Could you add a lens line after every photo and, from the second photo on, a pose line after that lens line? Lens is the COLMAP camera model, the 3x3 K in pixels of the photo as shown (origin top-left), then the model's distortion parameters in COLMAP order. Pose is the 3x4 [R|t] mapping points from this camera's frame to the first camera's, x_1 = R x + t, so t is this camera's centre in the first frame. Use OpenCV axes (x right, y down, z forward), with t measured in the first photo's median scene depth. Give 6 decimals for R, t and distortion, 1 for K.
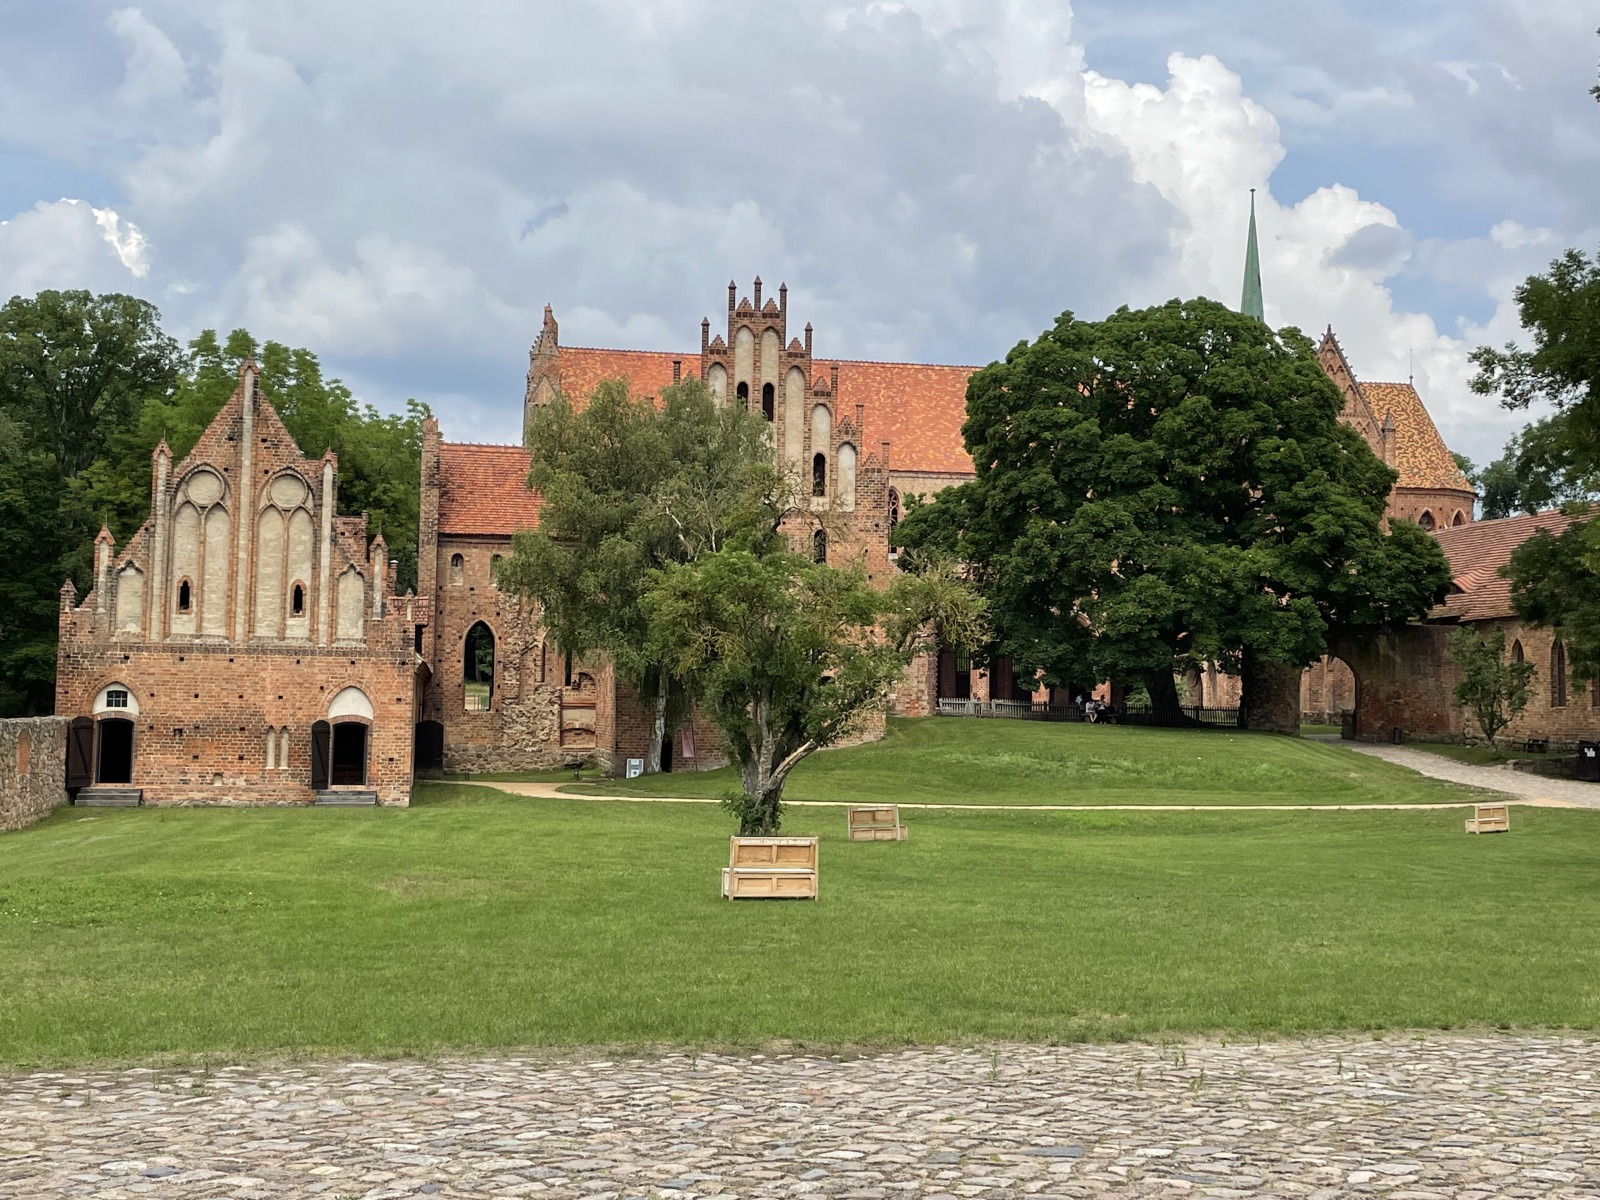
lens RADIAL K [[1956.3, 0, 800.0], [0, 1956.3, 600.0], [0, 0, 1]] dist [0.093906, -0.037573]
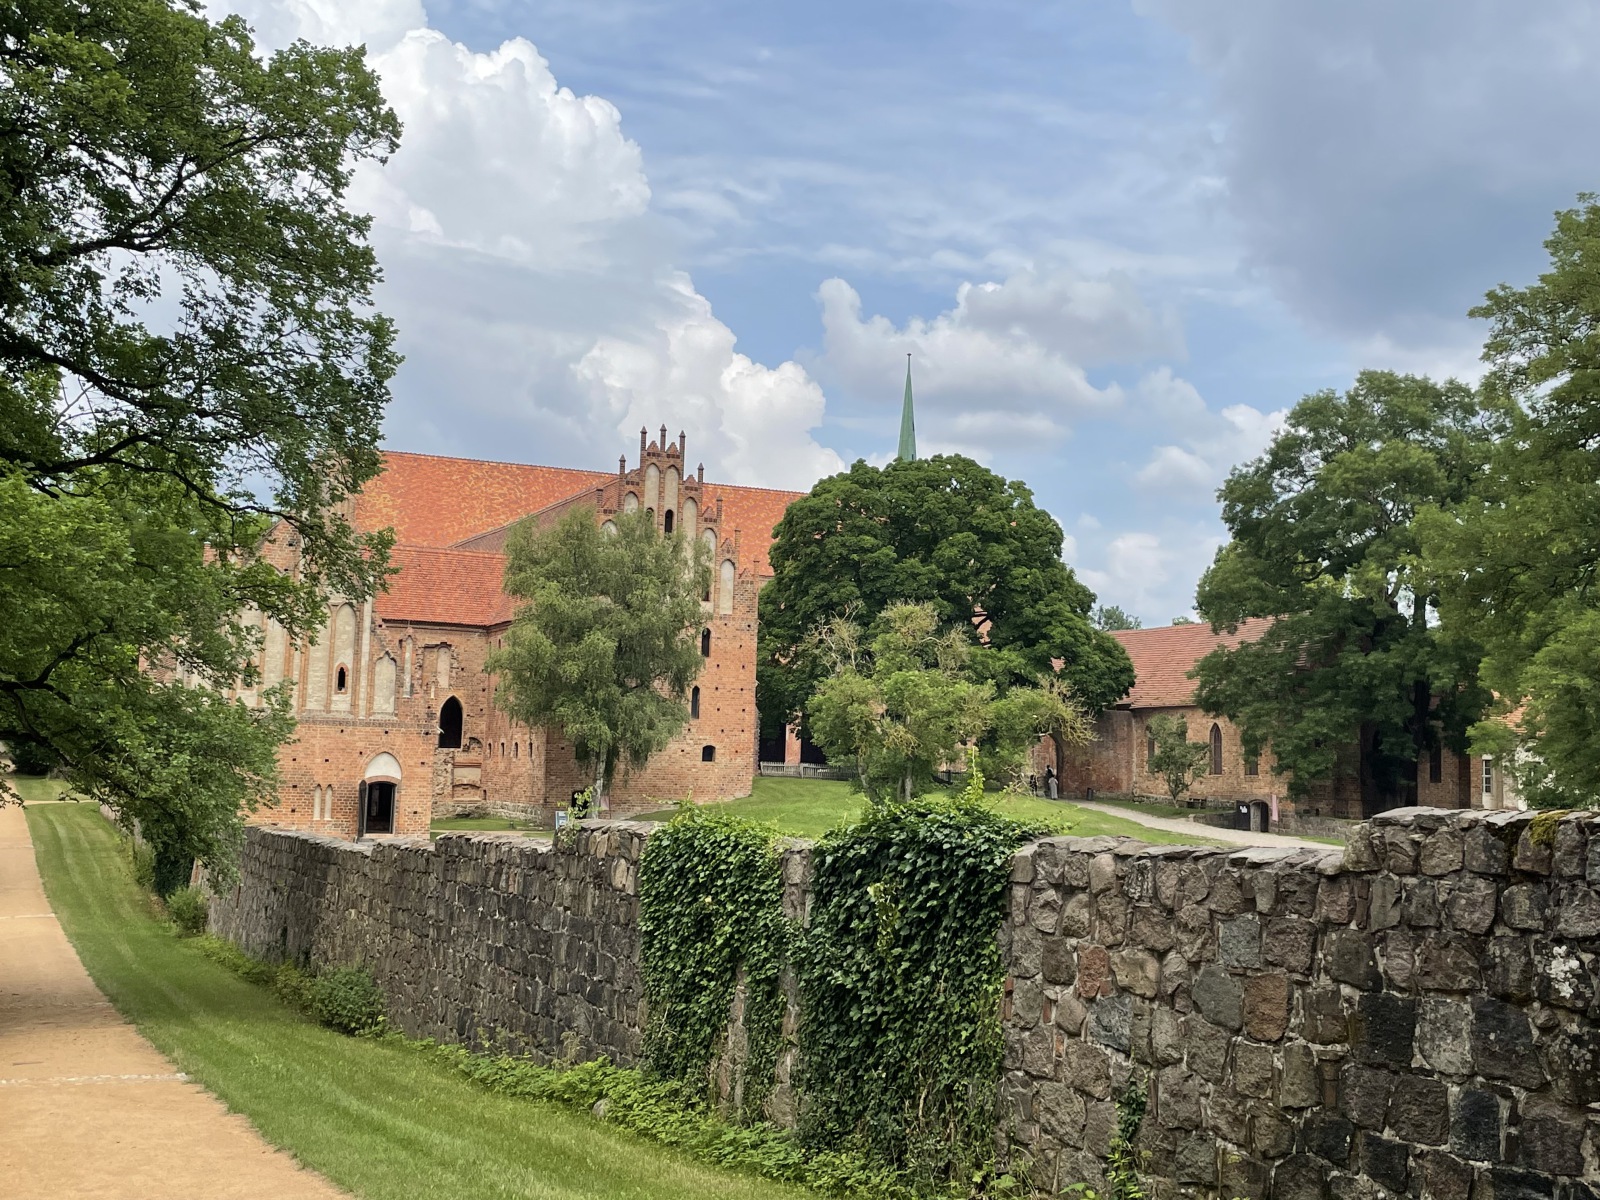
lens RADIAL K [[1743.4, 0, 800.0], [0, 1743.4, 600.0], [0, 0, 1]] dist [0.057037, -0.005949]
pose [[0.965477, 0.036582, 0.257908, -0.214439], [-0.027922, 0.998919, -0.037162, -0.013735], [-0.258989, 0.028678, 0.965454, -0.091787]]
